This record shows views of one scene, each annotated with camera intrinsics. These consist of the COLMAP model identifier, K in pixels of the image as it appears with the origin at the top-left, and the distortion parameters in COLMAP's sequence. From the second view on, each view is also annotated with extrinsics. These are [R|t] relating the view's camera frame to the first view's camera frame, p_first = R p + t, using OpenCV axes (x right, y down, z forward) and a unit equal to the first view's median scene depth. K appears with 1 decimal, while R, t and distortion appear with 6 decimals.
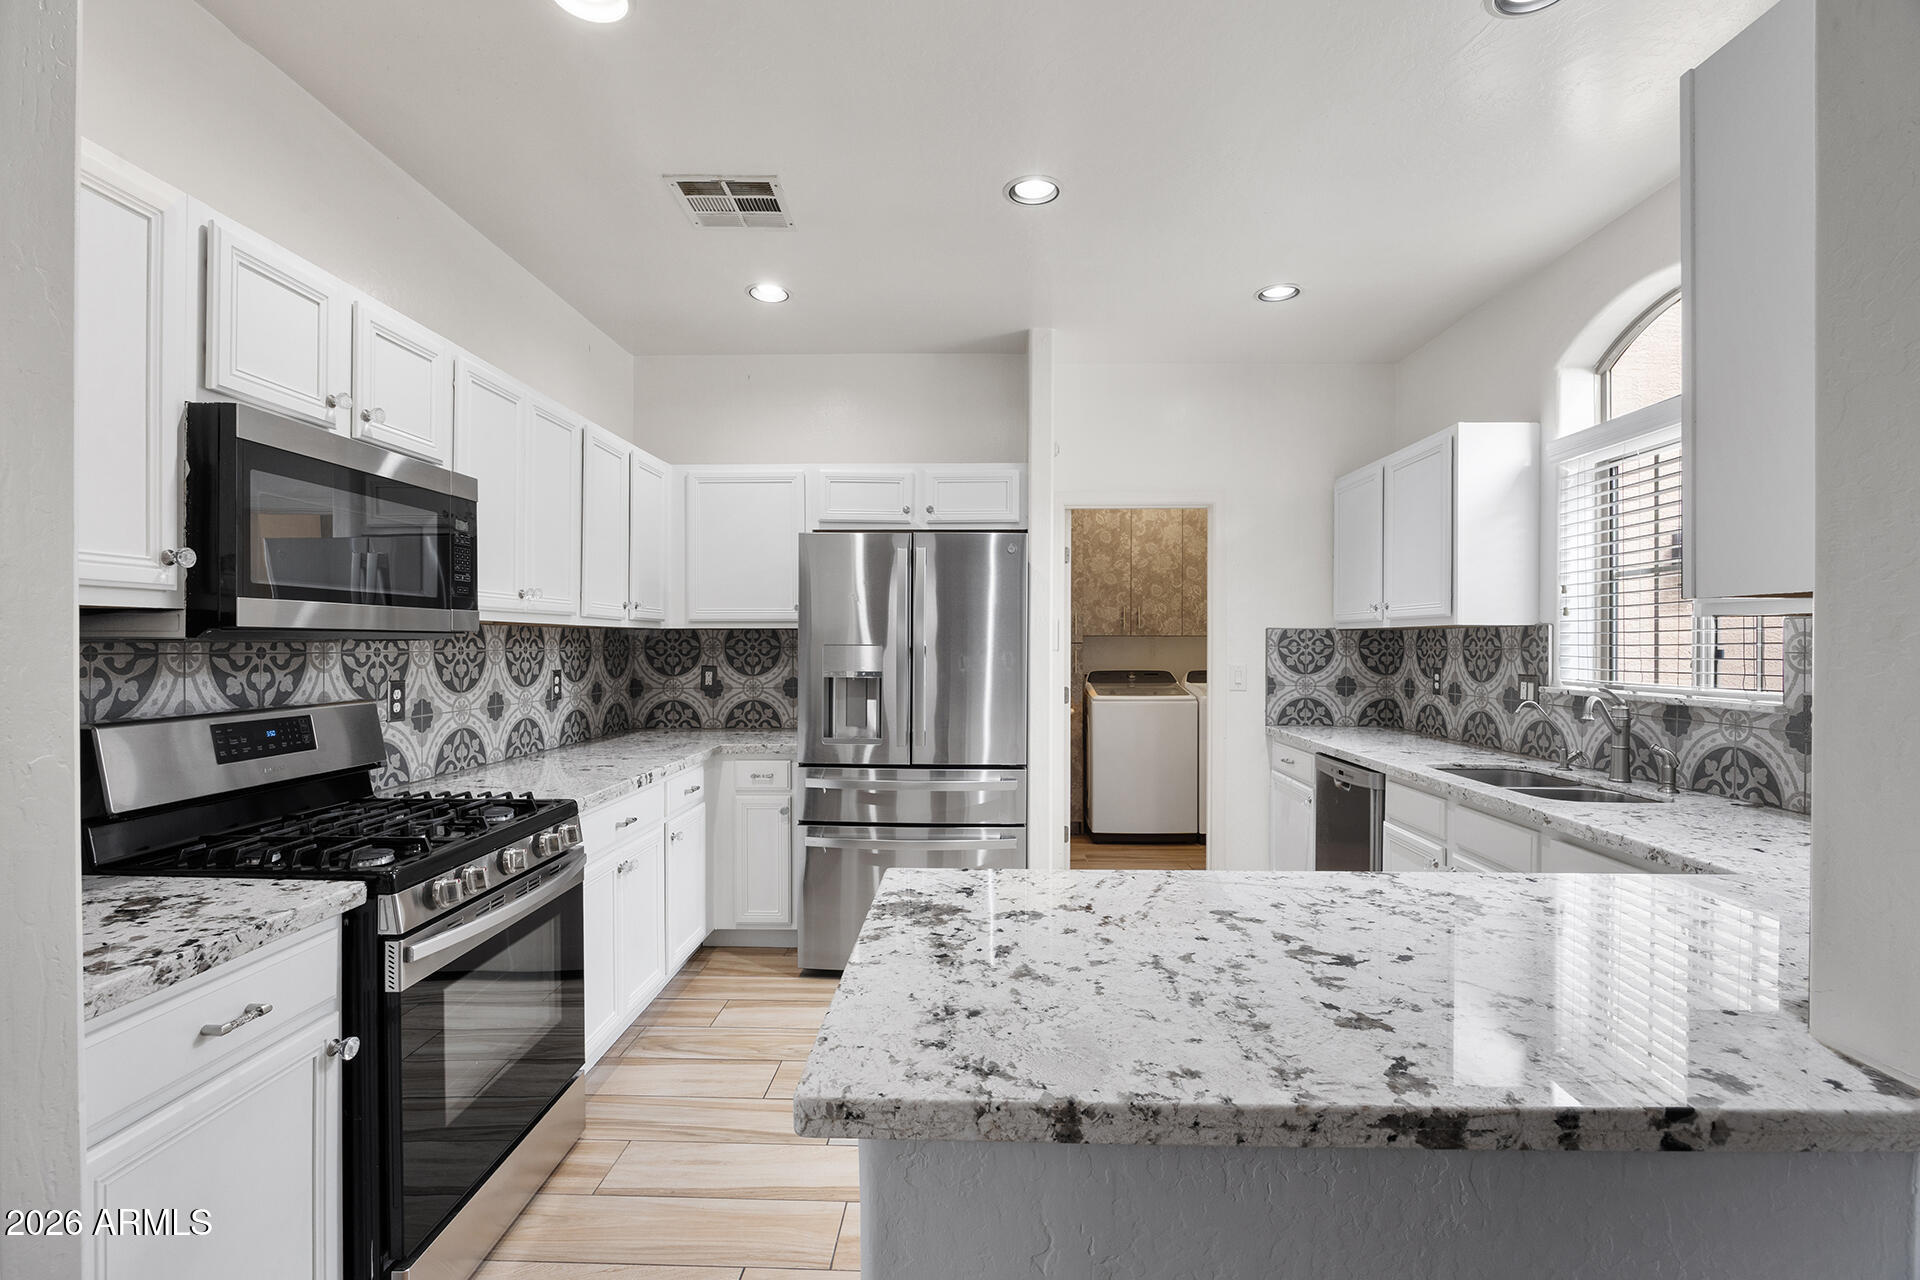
lens RADIAL K [[827.9, 0, 992.8], [0, 827.9, 649.1], [0, 0, 1]] dist [-0.008253, 0.000886]
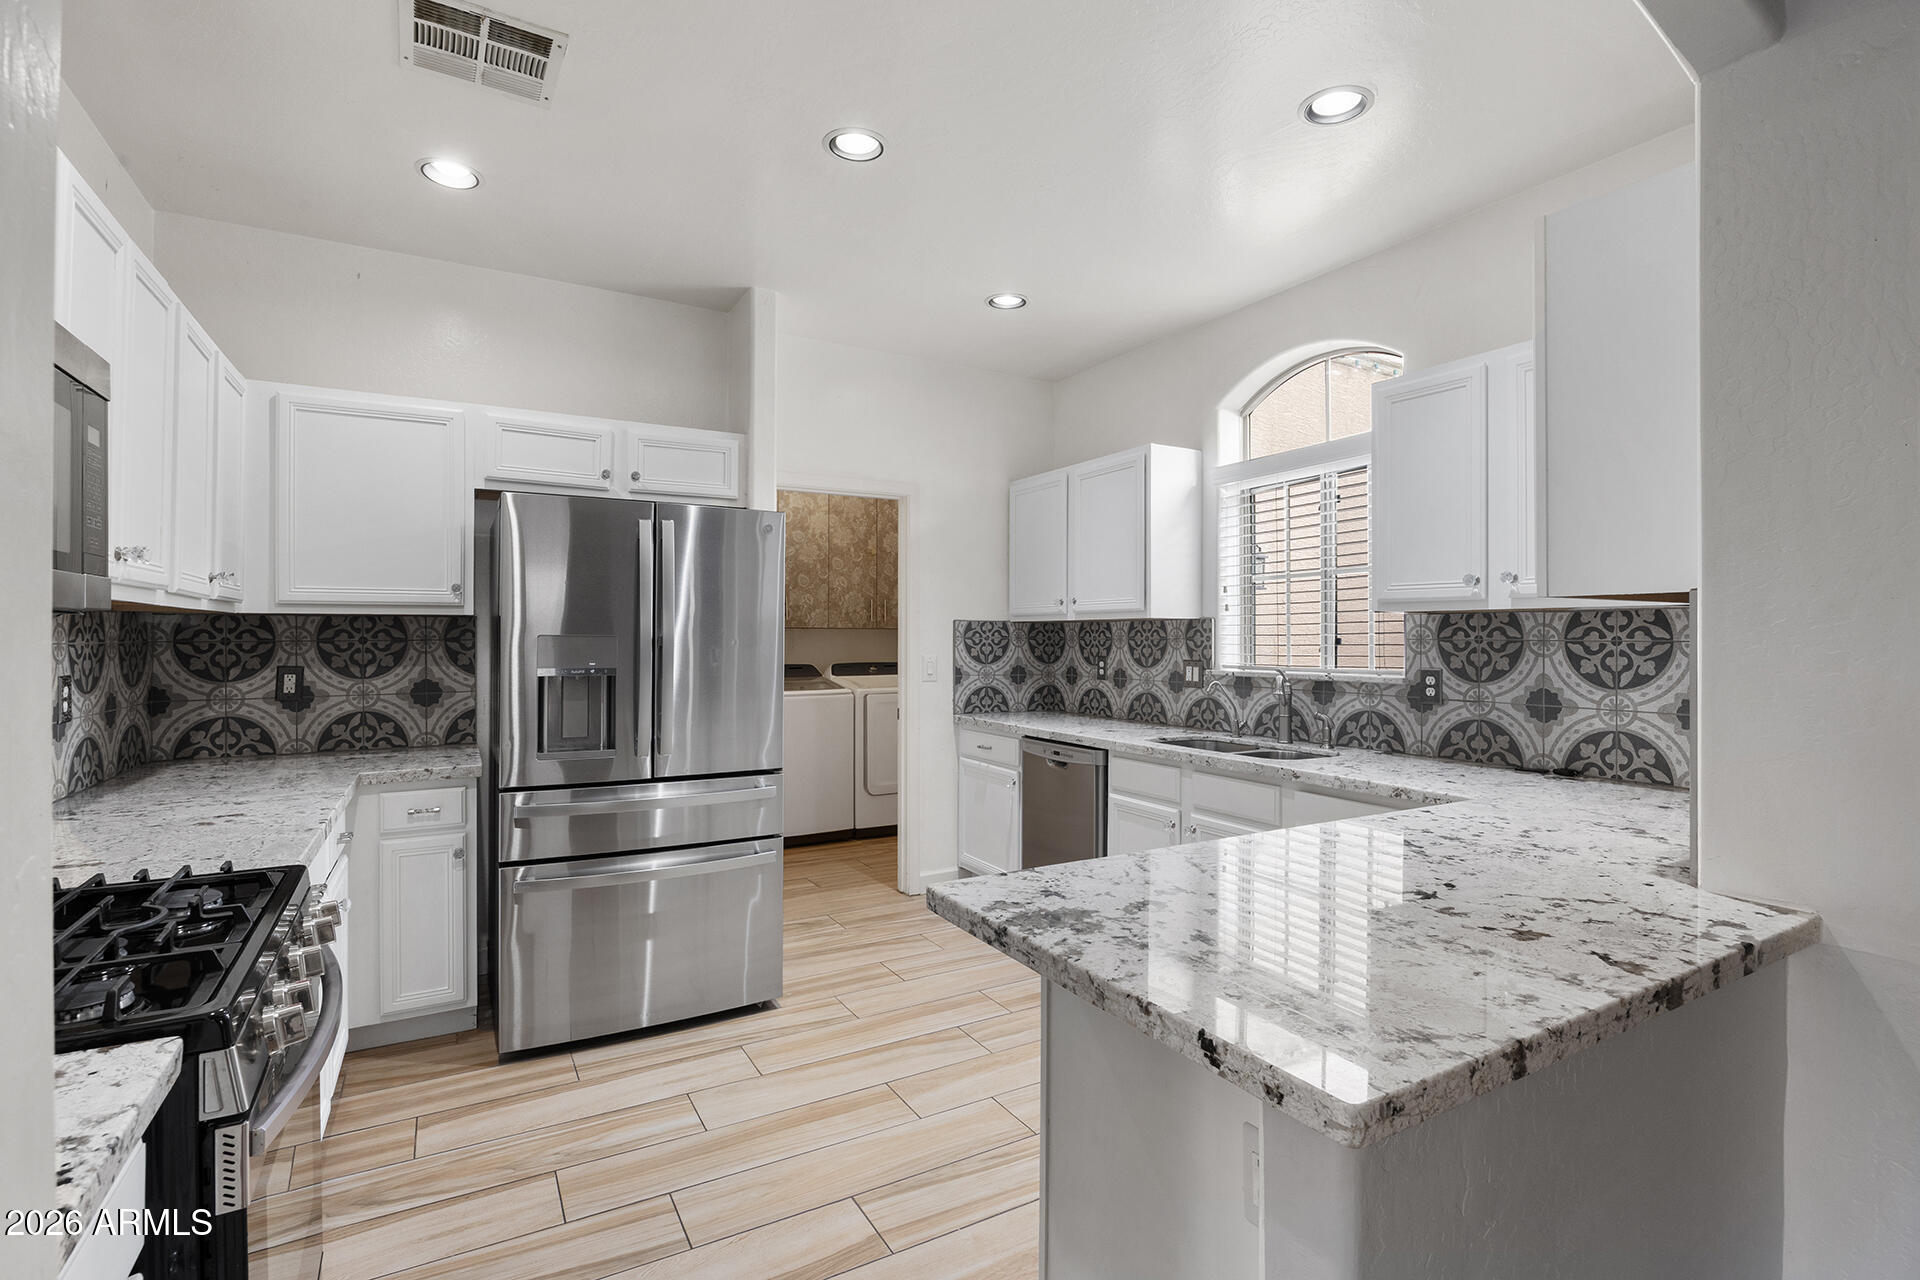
lens RADIAL K [[855.3, 0, 965.1], [0, 855.3, 635.2], [0, 0, 1]] dist [-0.010586, 0.000985]
pose [[0.865208, -0.000433, 0.501412, -0.260096], [0.005211, 0.999953, -0.008128, 0.003110], [-0.501385, 0.009645, 0.865170, 0.090160]]
